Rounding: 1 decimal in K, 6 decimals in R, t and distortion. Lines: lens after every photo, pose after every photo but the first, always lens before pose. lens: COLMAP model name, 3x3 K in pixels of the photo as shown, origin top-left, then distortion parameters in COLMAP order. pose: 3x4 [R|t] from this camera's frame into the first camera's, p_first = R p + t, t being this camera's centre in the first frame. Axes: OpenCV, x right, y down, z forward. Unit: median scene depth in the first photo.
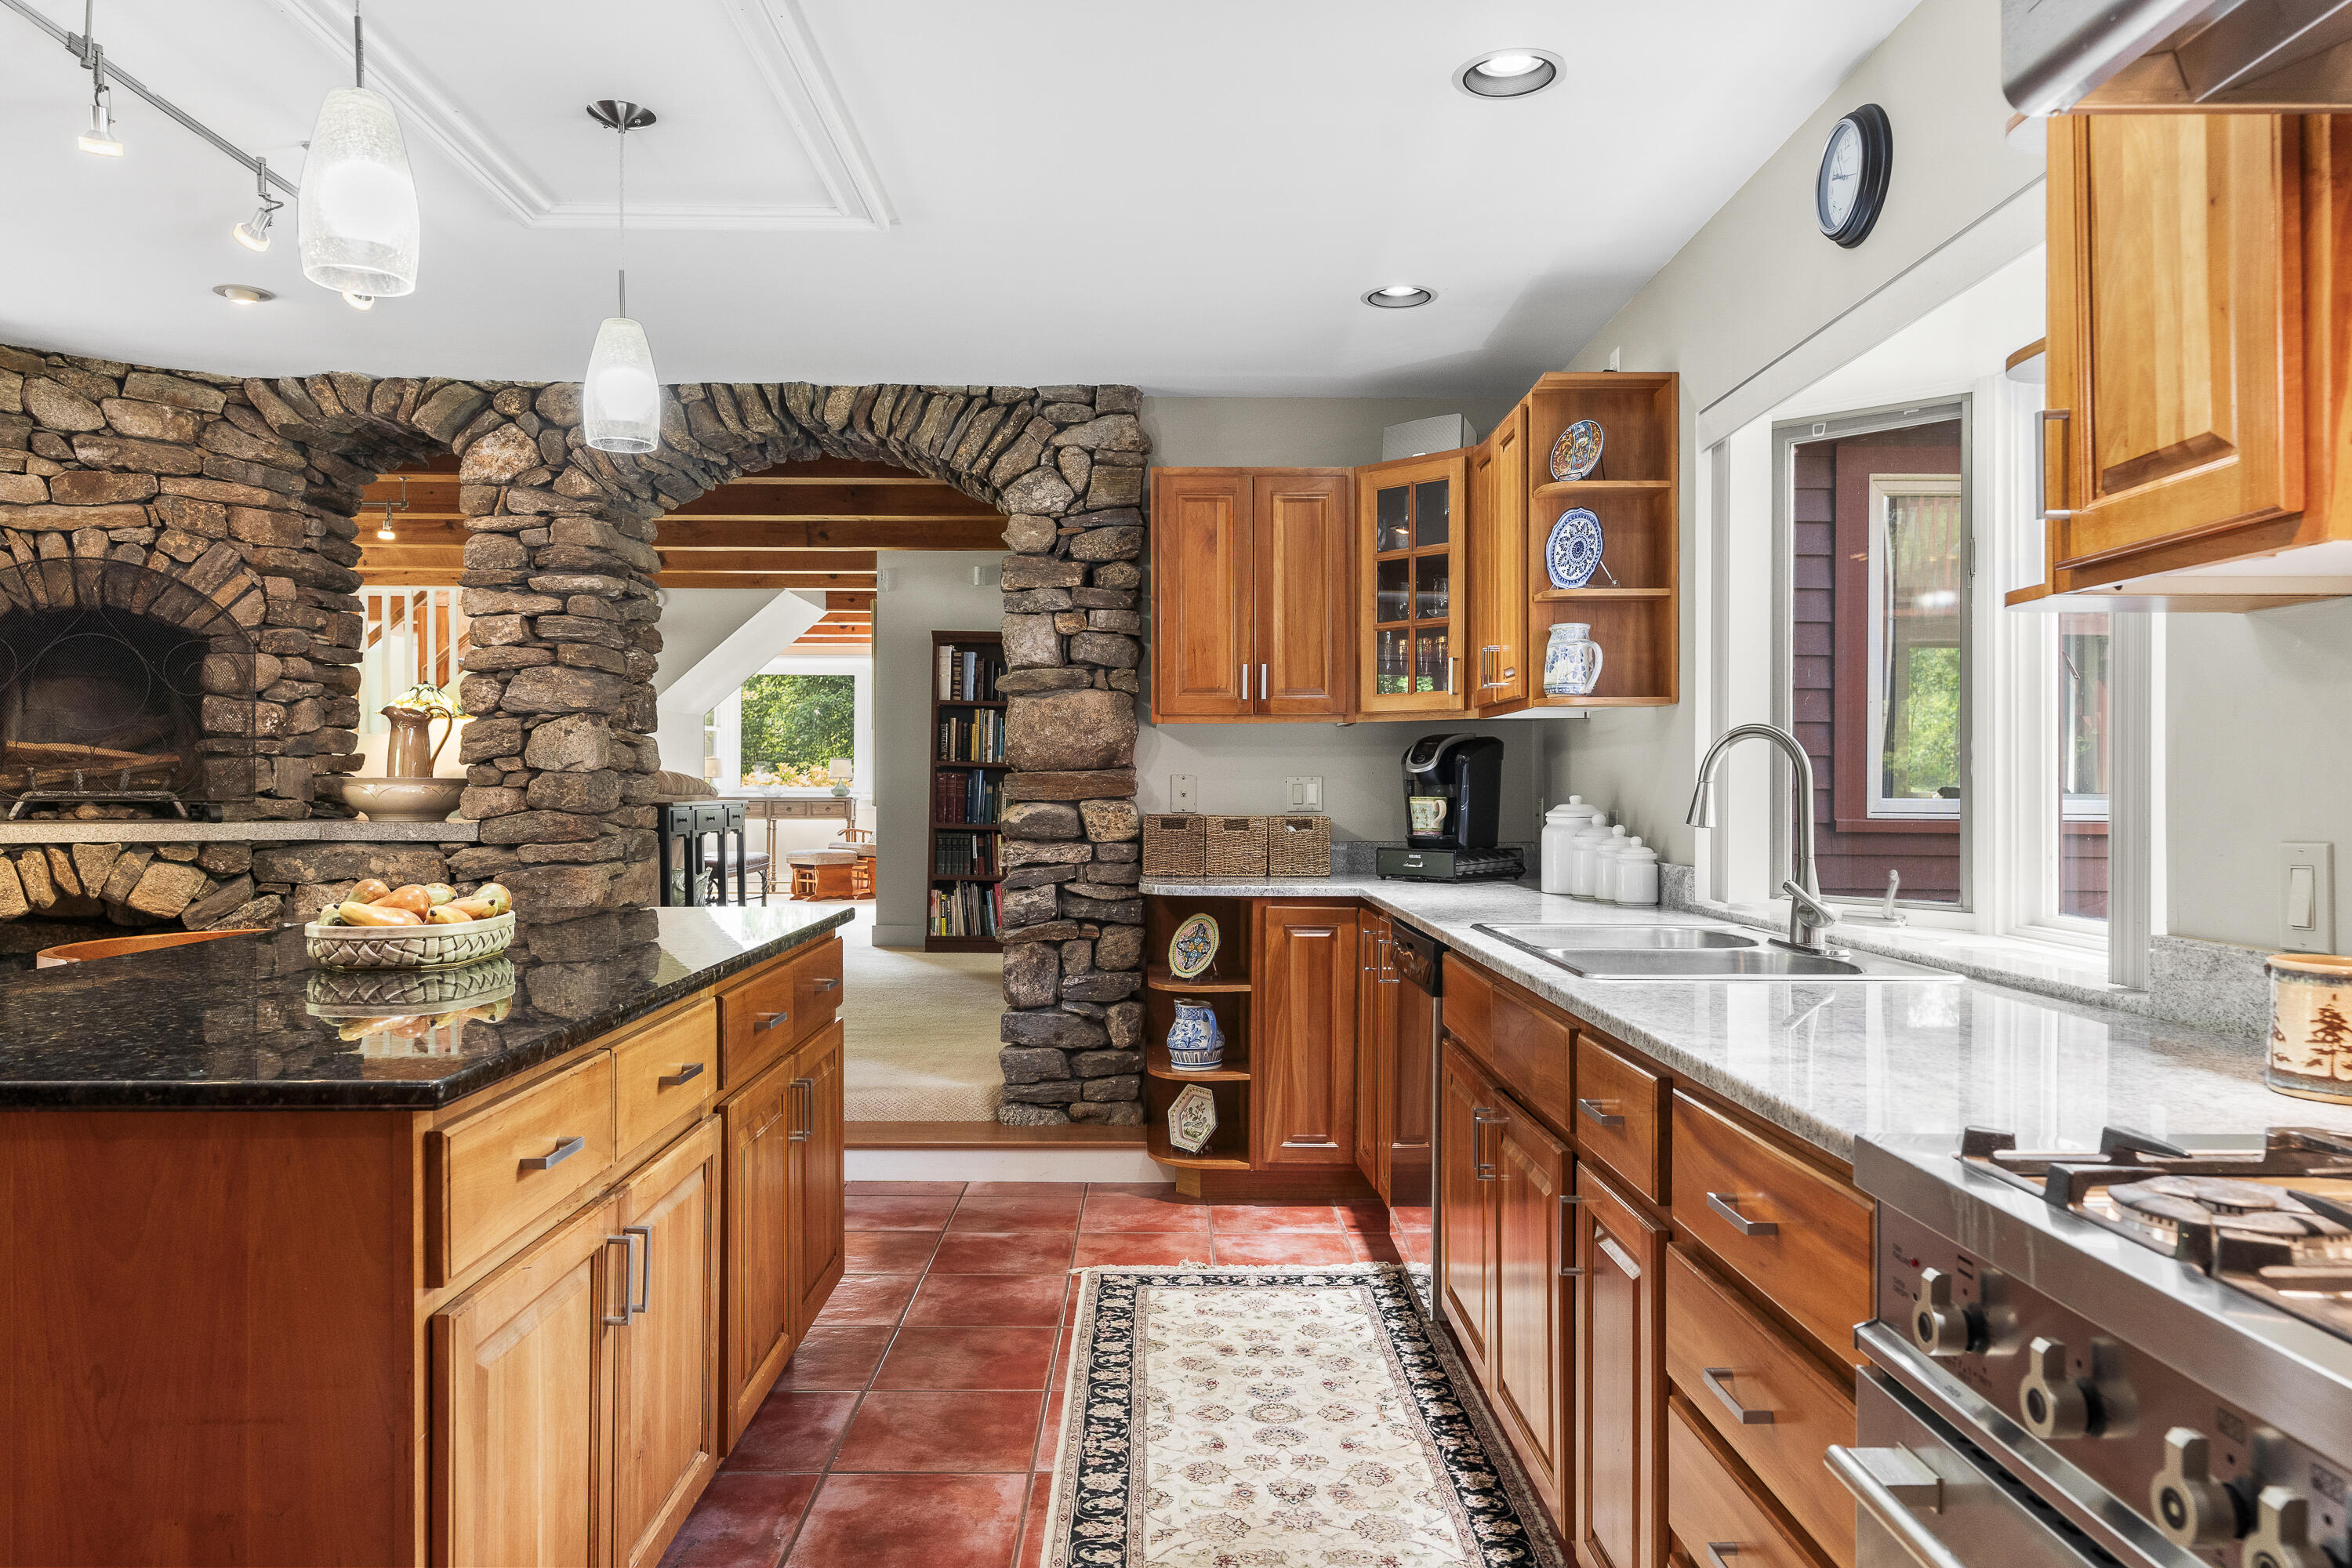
lens RADIAL K [[1533.2, 0, 1172.7], [0, 1533.2, 789.8], [0, 0, 1]] dist [0.004678, -0.000347]
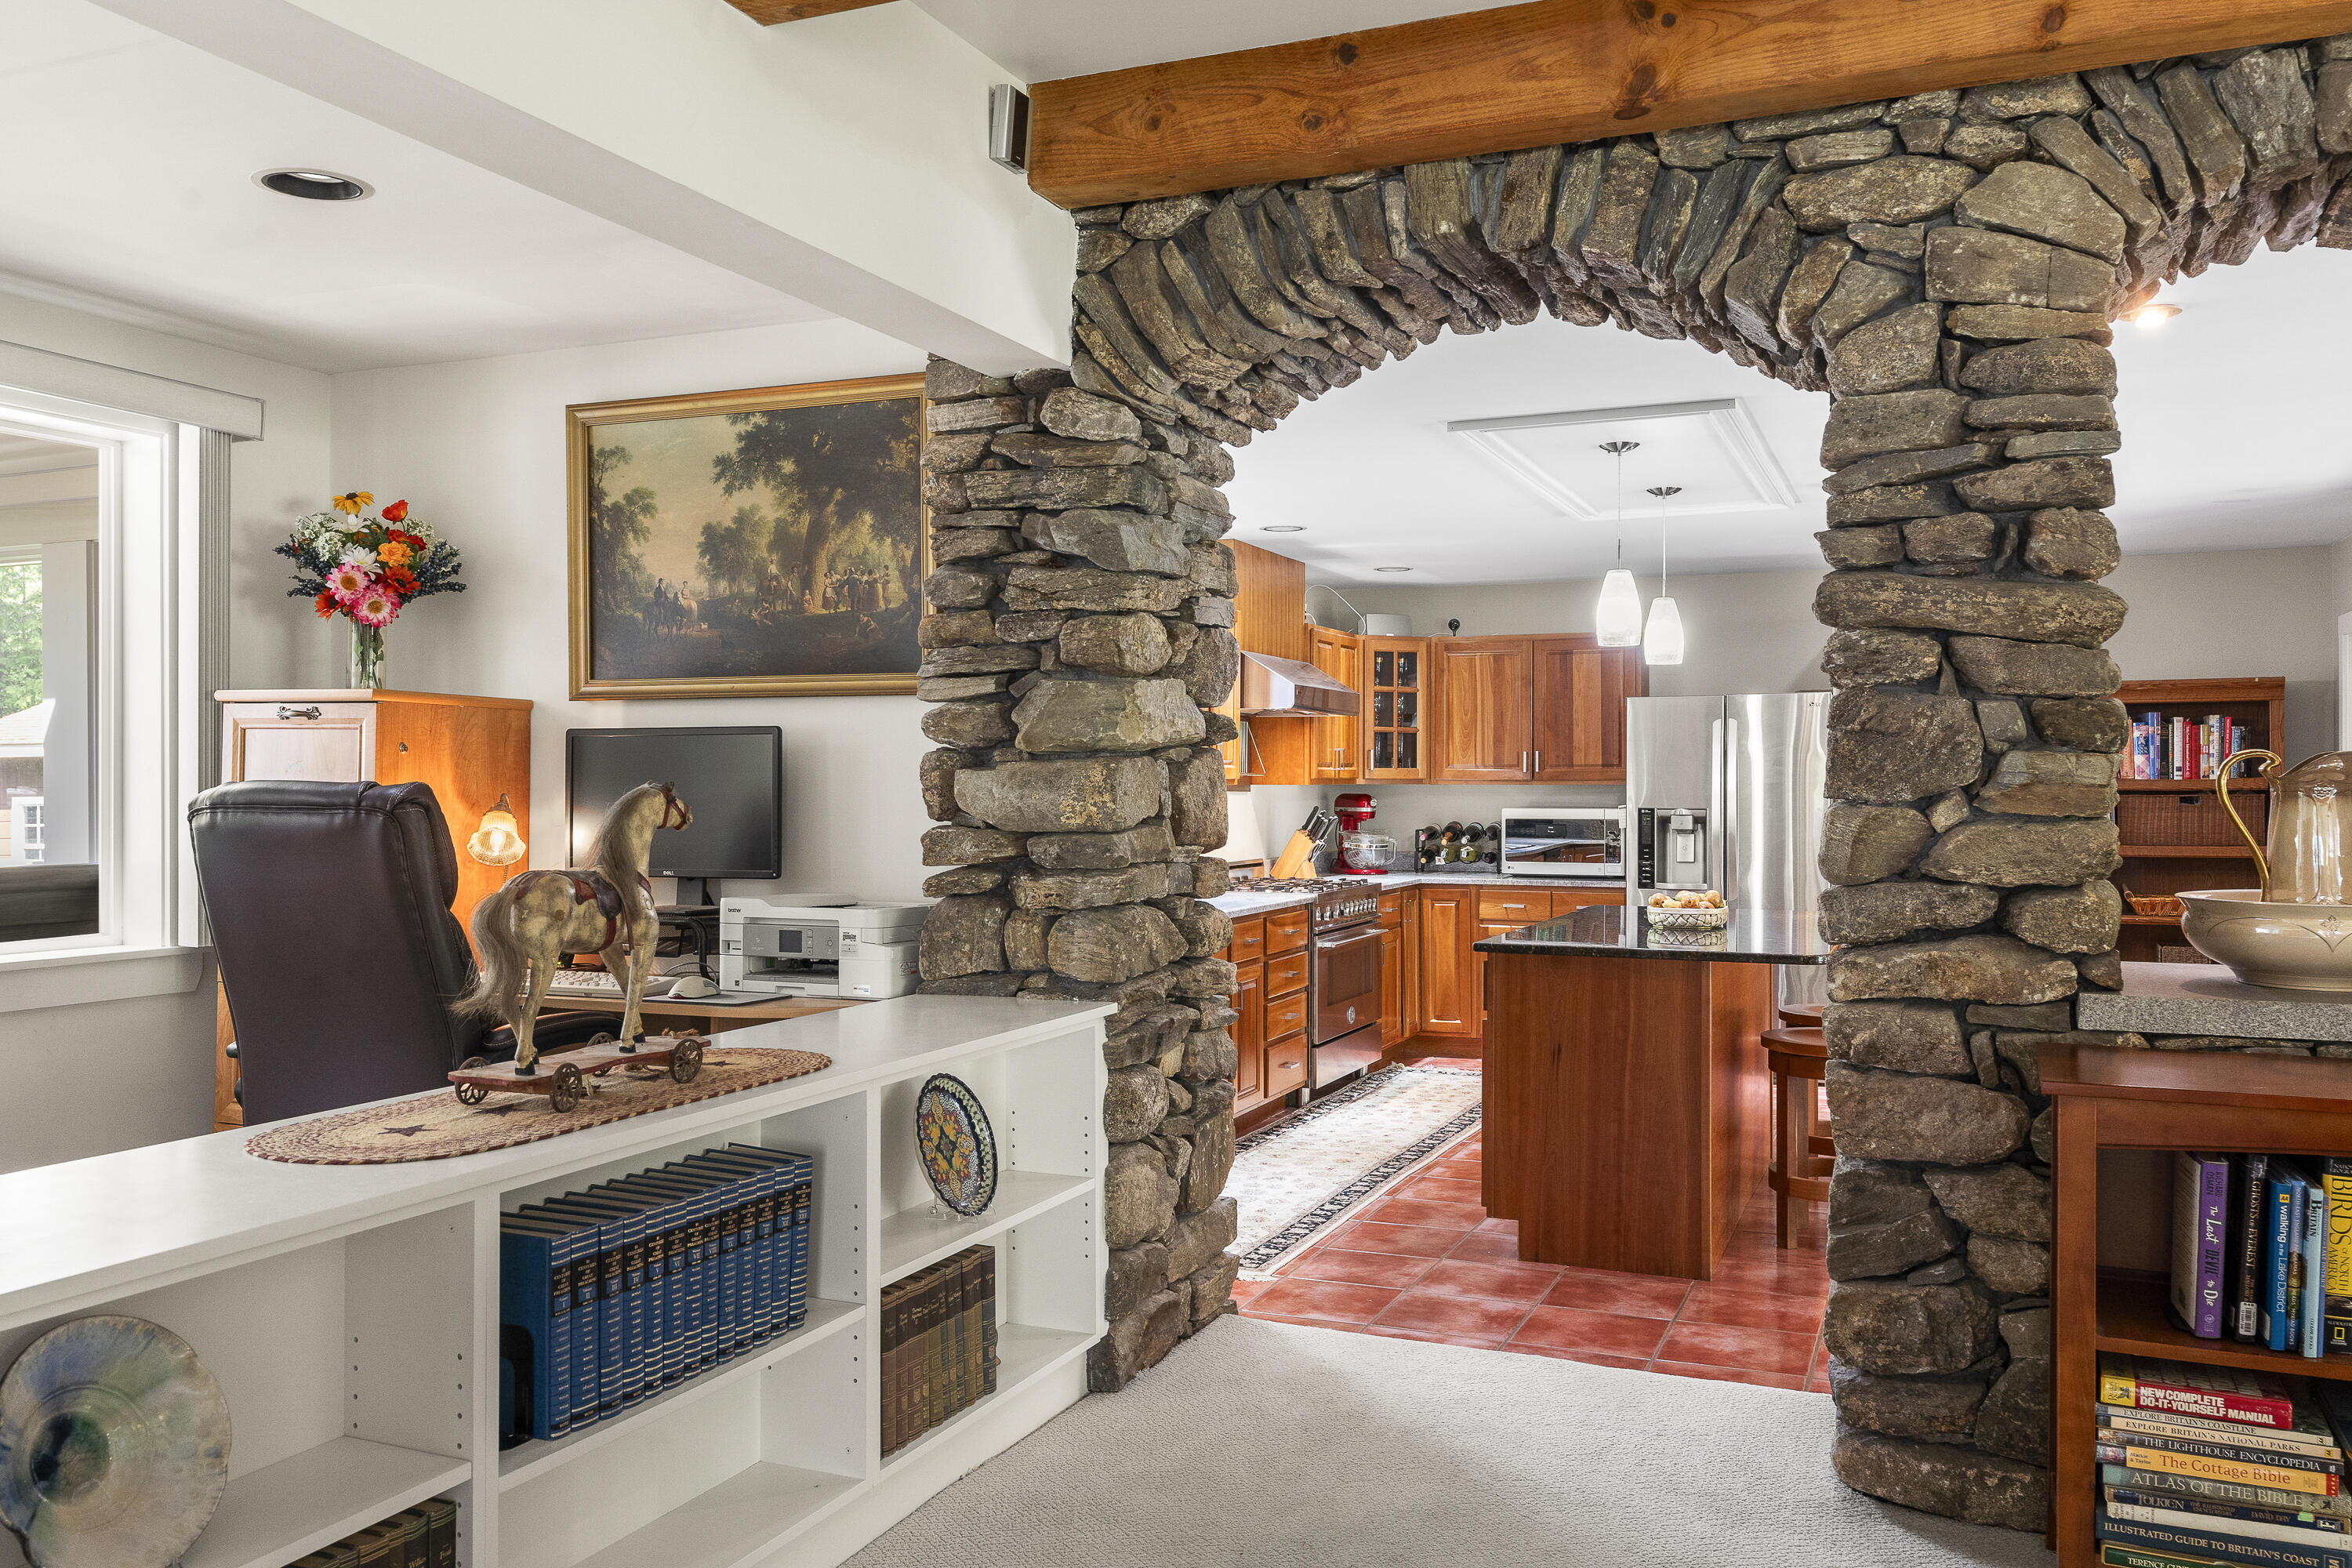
lens RADIAL K [[1851.1, 0, 1179.6], [0, 1851.1, 778.8], [0, 0, 1]] dist [0.004625, 0.000391]
pose [[-0.916681, -0.001589, 0.399617, -0.449667], [-0.000877, 0.999998, 0.001964, -0.052089], [-0.399619, 0.001450, -0.916680, 1.878605]]
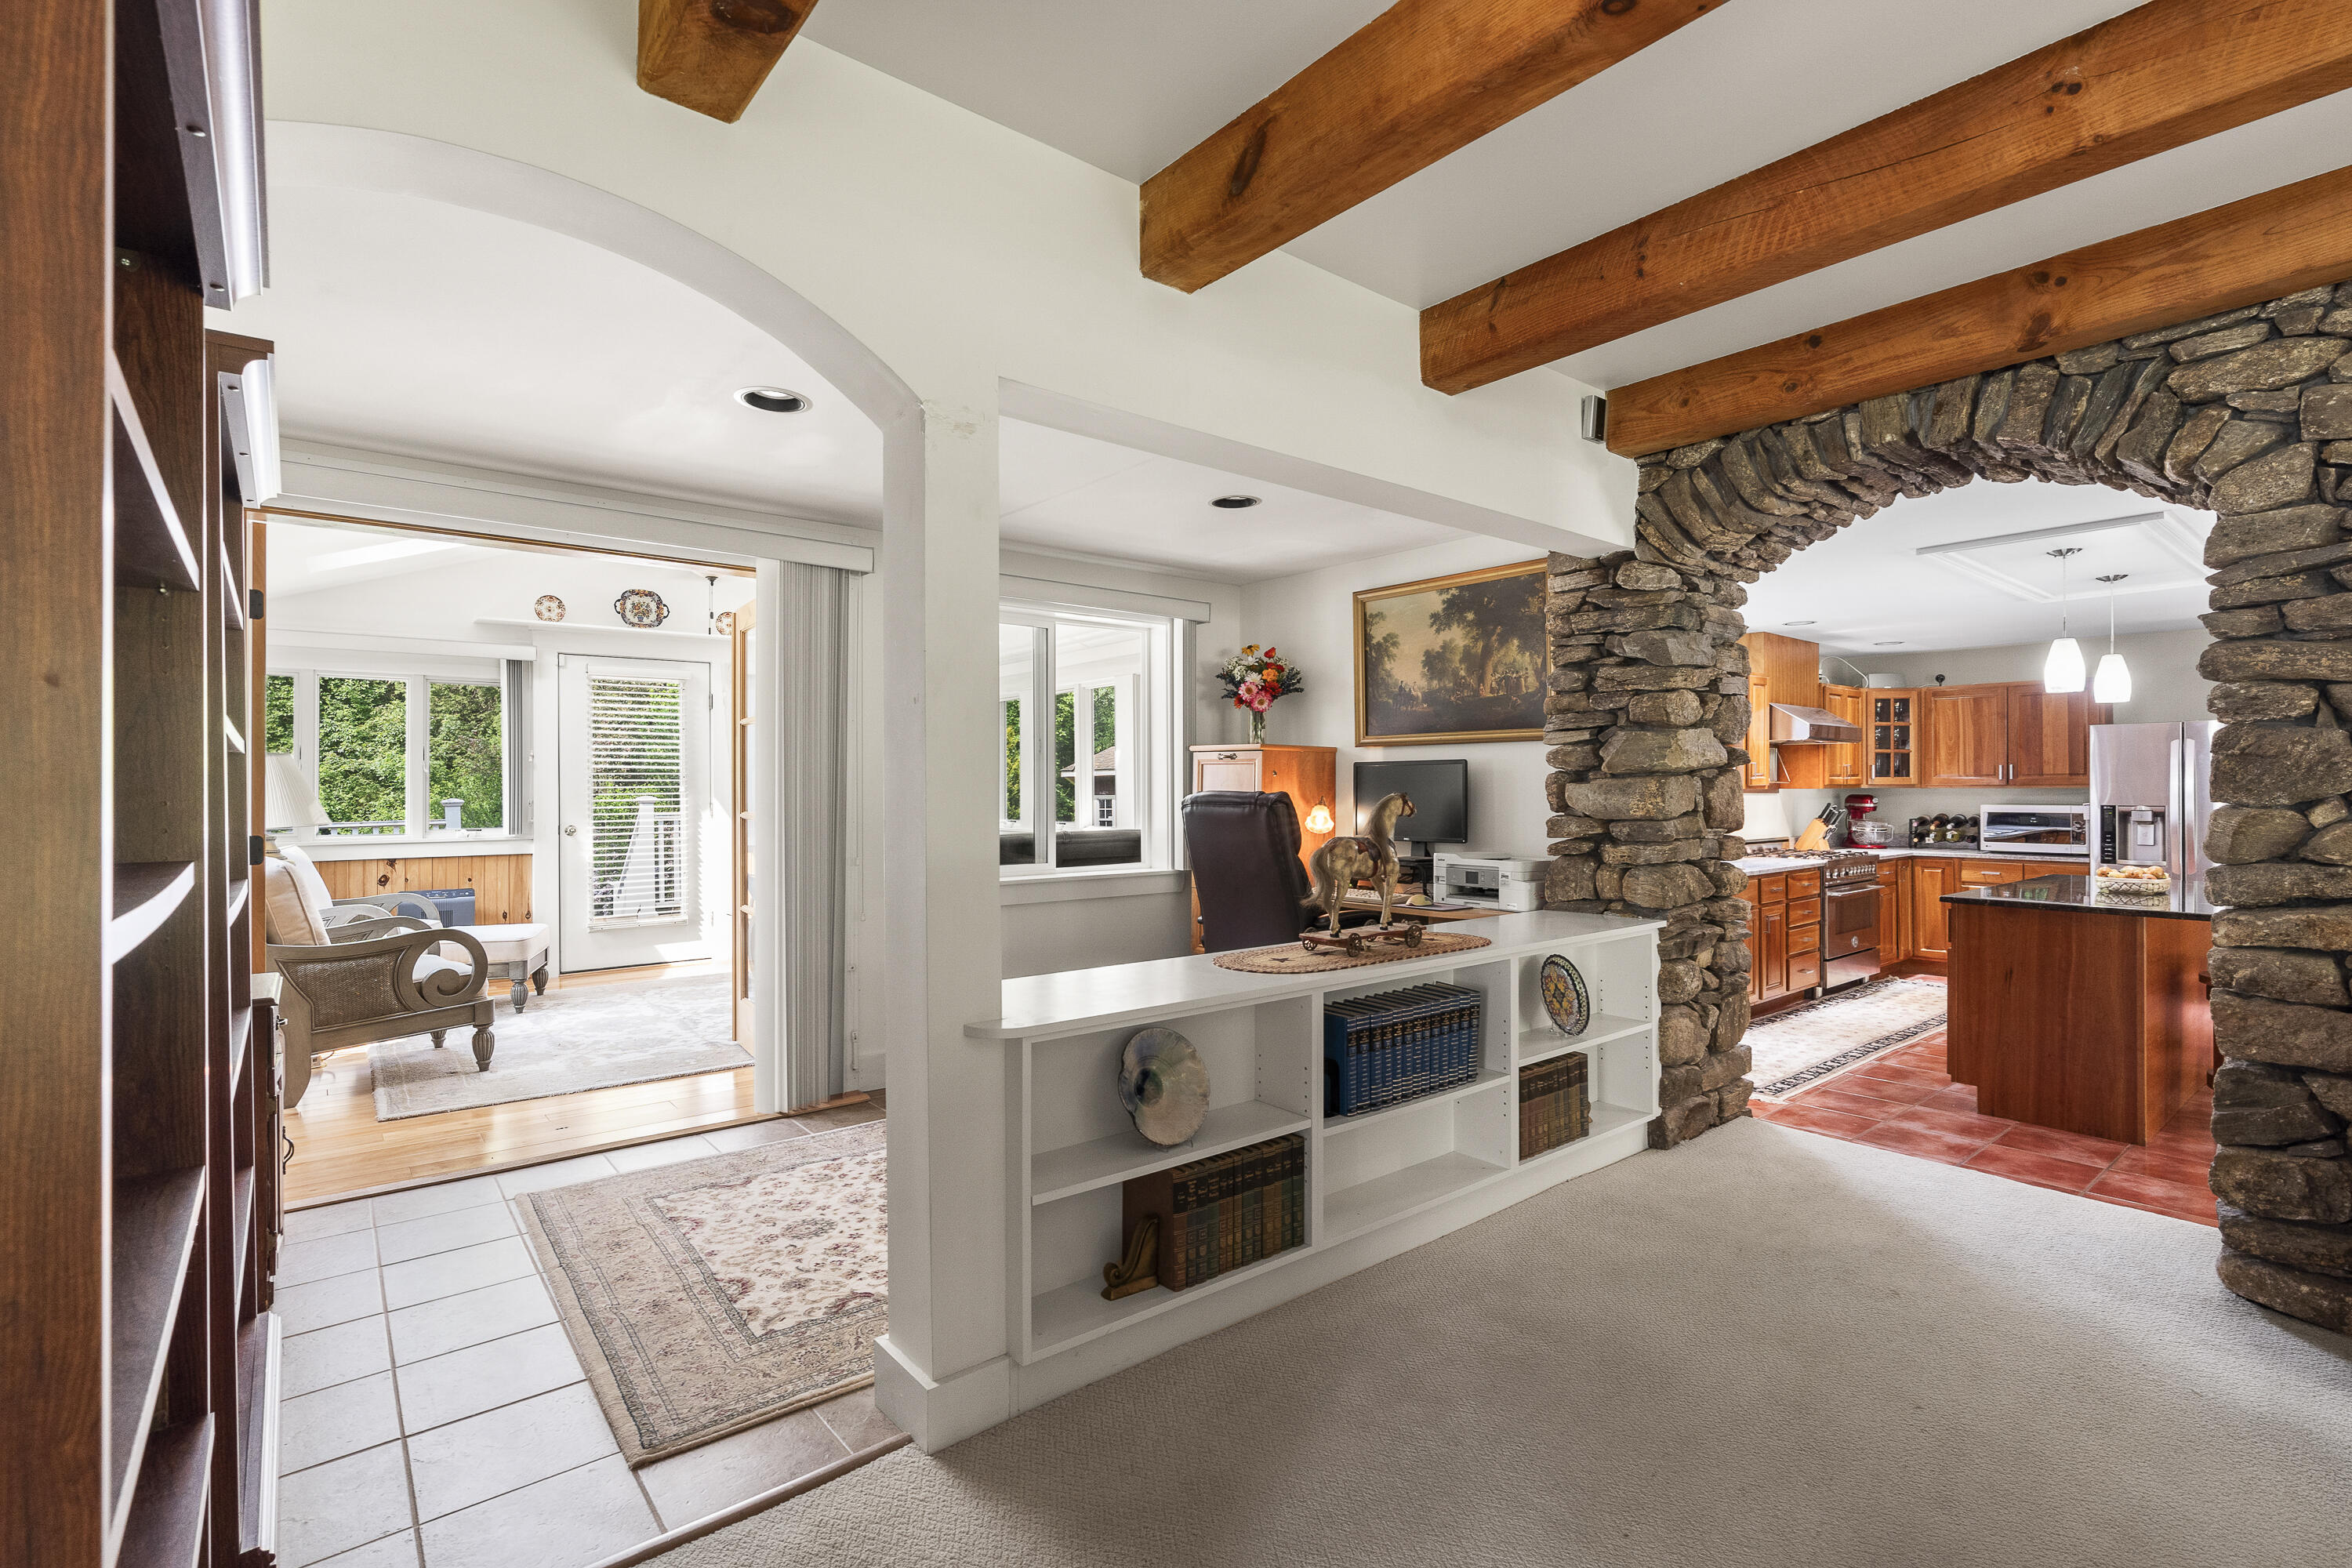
lens RADIAL K [[1084.9, 0, 1174.4], [0, 1084.9, 781.5], [0, 0, 1]] dist [-0.010083, 0.006386]
pose [[-0.625483, 0.003118, 0.780232, -0.496796], [0.003935, 0.999992, -0.000841, -0.056297], [-0.780228, 0.002544, -0.625490, 1.930661]]
